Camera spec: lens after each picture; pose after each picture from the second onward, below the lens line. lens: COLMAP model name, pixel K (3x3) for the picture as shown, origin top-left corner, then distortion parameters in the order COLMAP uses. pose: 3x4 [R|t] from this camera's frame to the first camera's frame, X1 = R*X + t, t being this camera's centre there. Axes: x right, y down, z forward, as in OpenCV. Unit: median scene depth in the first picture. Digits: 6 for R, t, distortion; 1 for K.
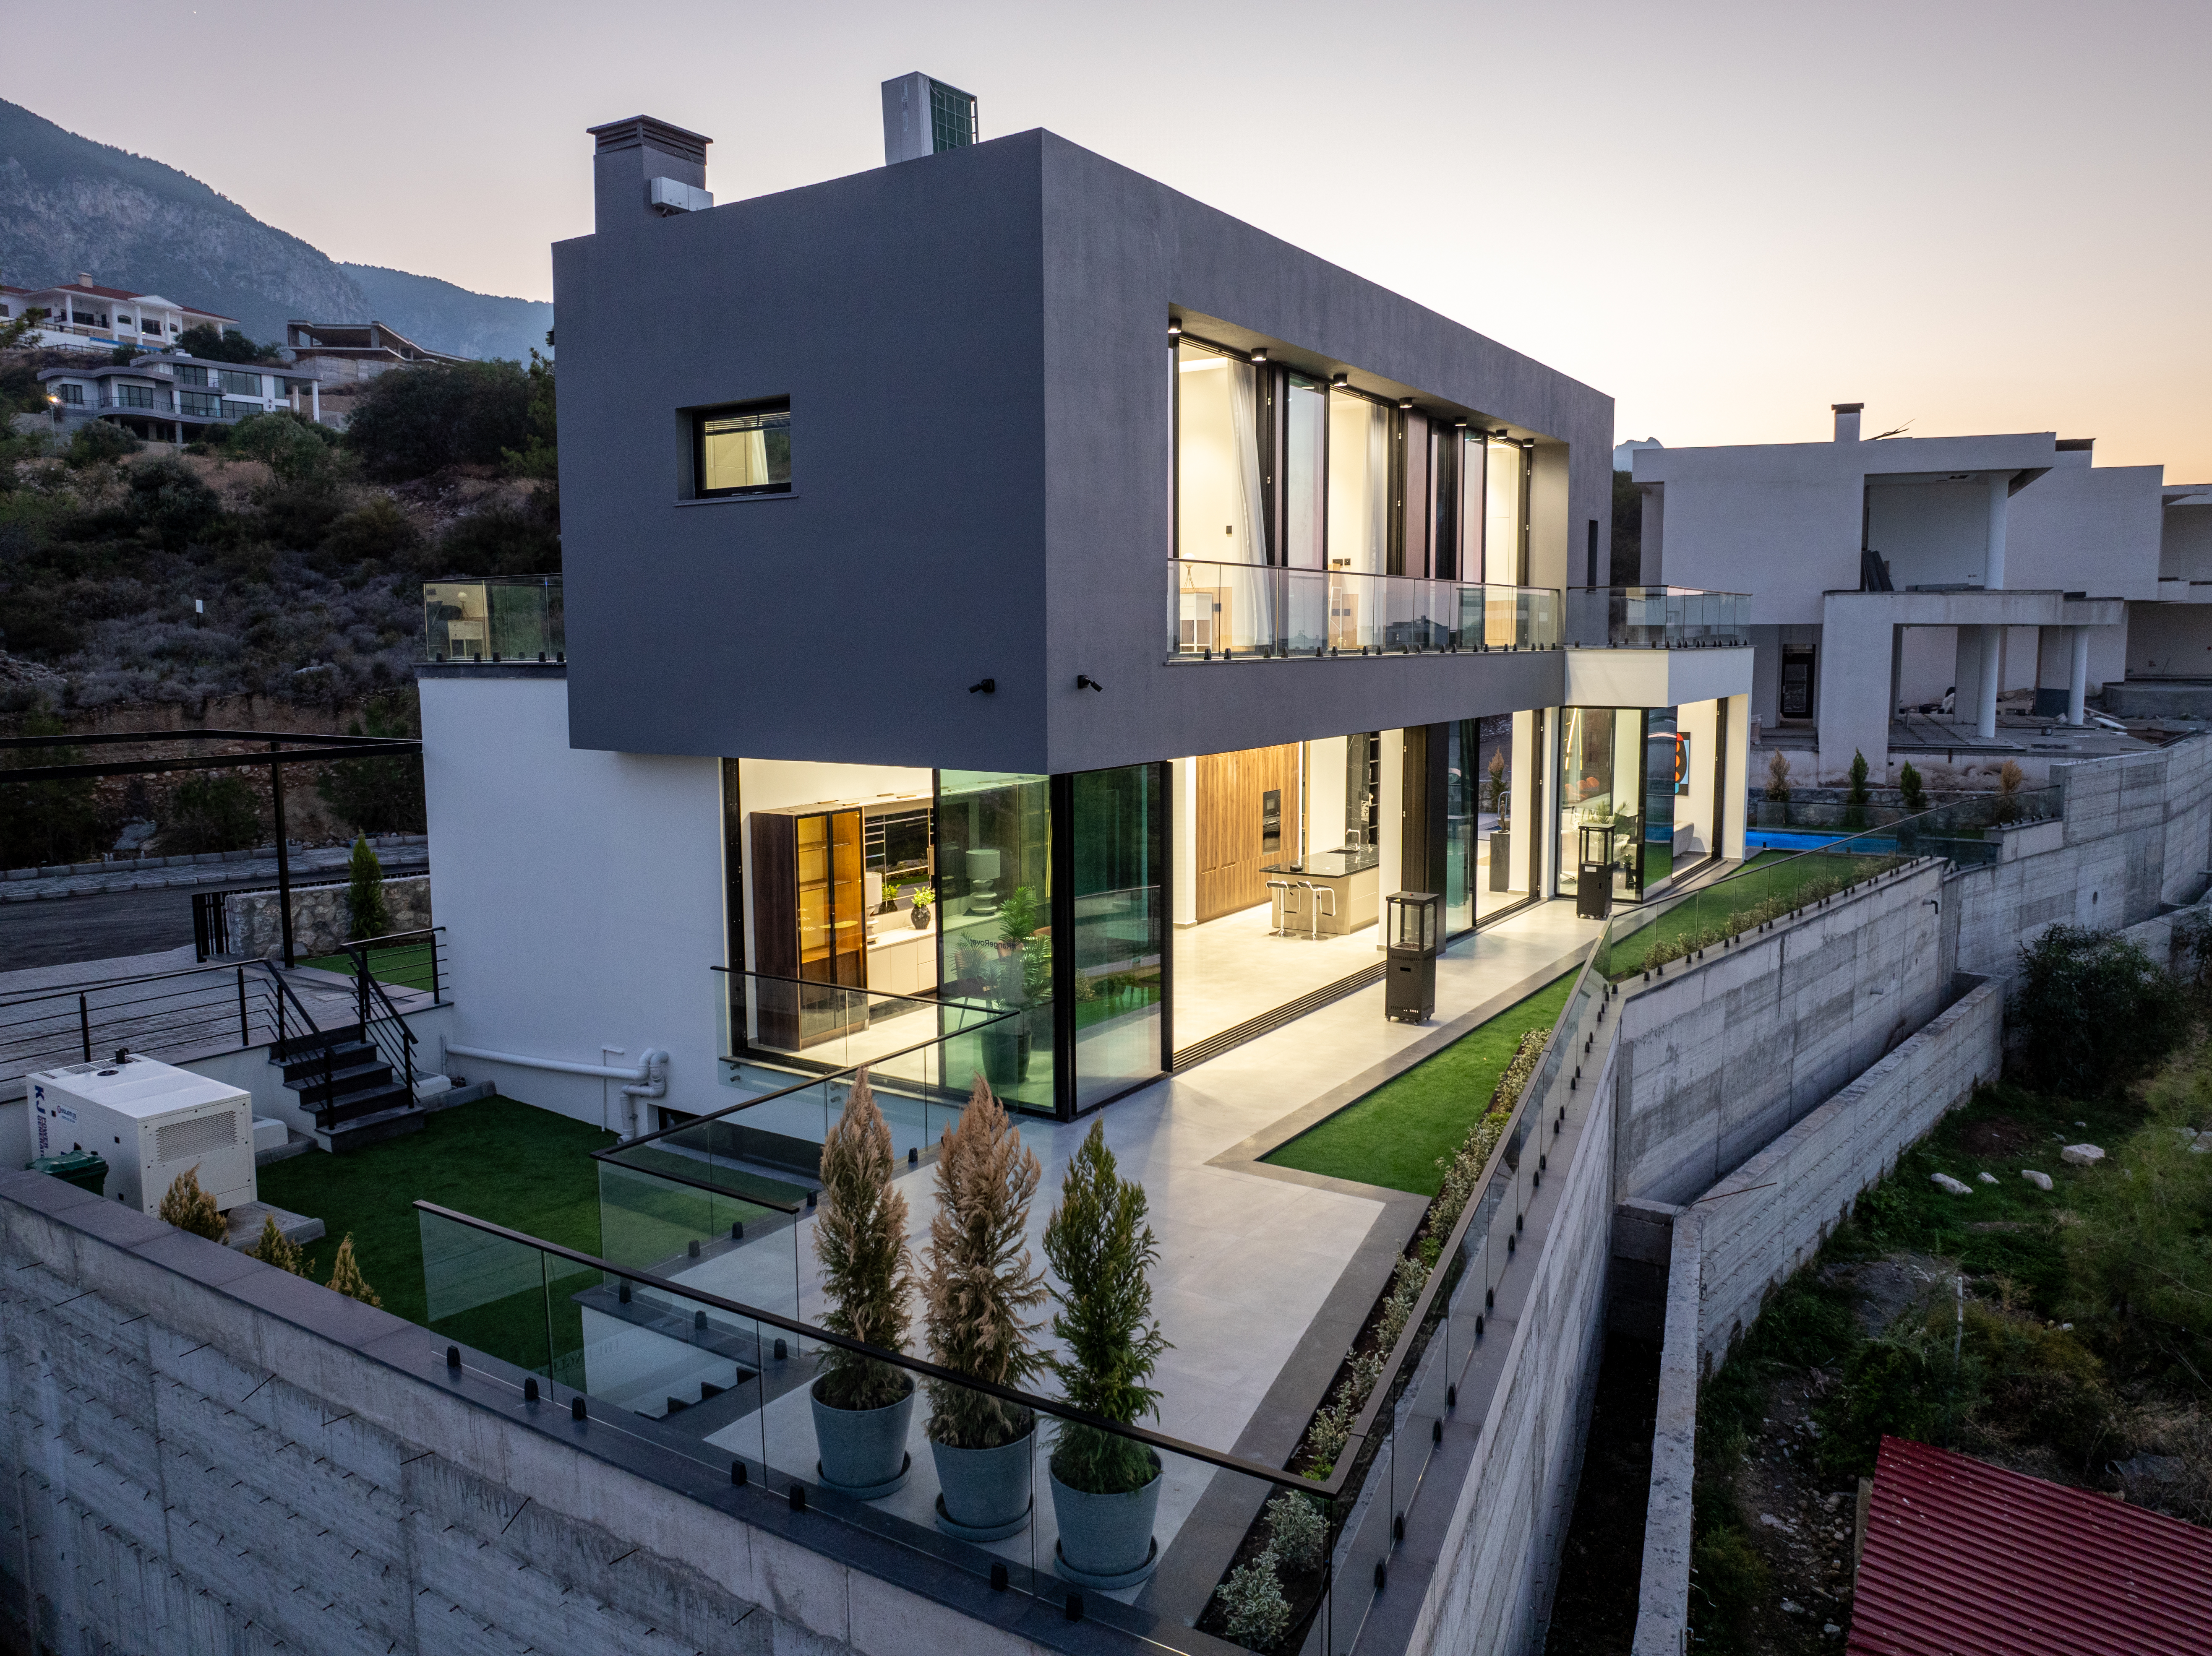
lens RADIAL K [[1550.6, 0, 1106.0], [0, 1550.6, 828.0], [0, 0, 1]] dist [-0.062952, 0.035906]
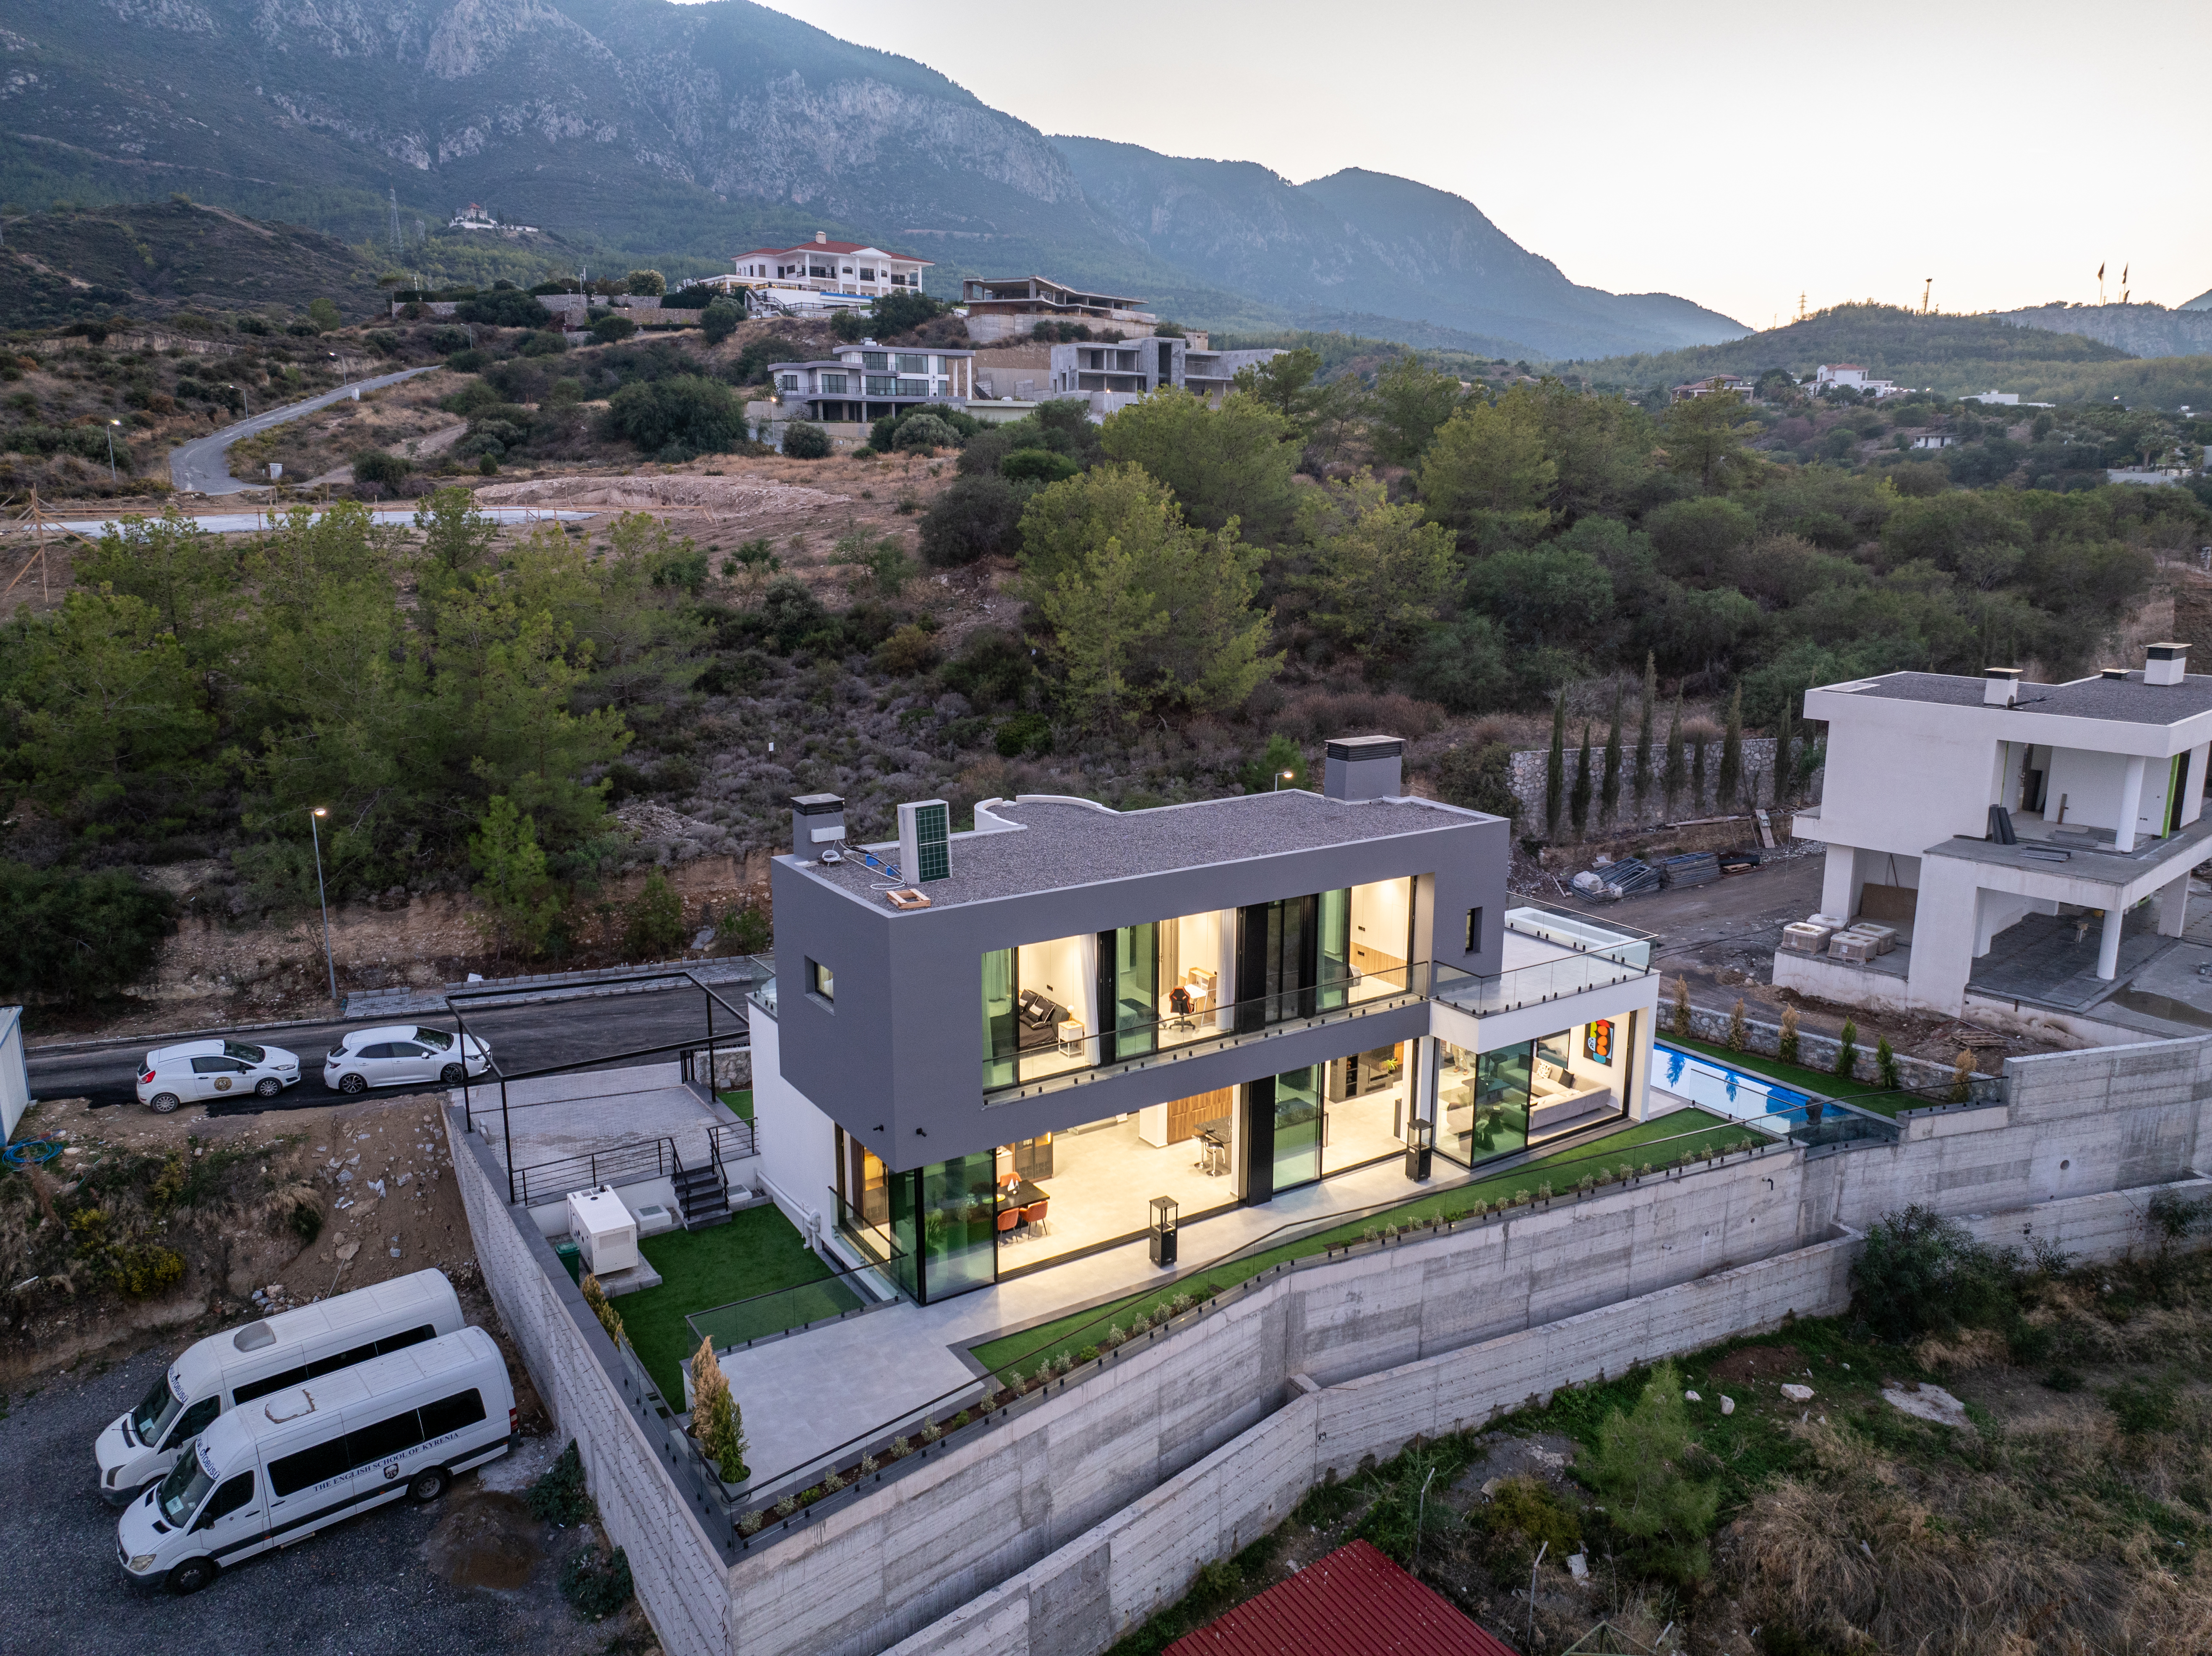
lens RADIAL K [[1528.9, 0, 1106.0], [0, 1528.9, 828.0], [0, 0, 1]] dist [-0.032454, -0.008142]
pose [[0.914228, 0.091757, -0.394675, 0.343004], [-0.054571, 0.993031, 0.104458, -0.249265], [0.401509, -0.073961, 0.912864, -0.292704]]
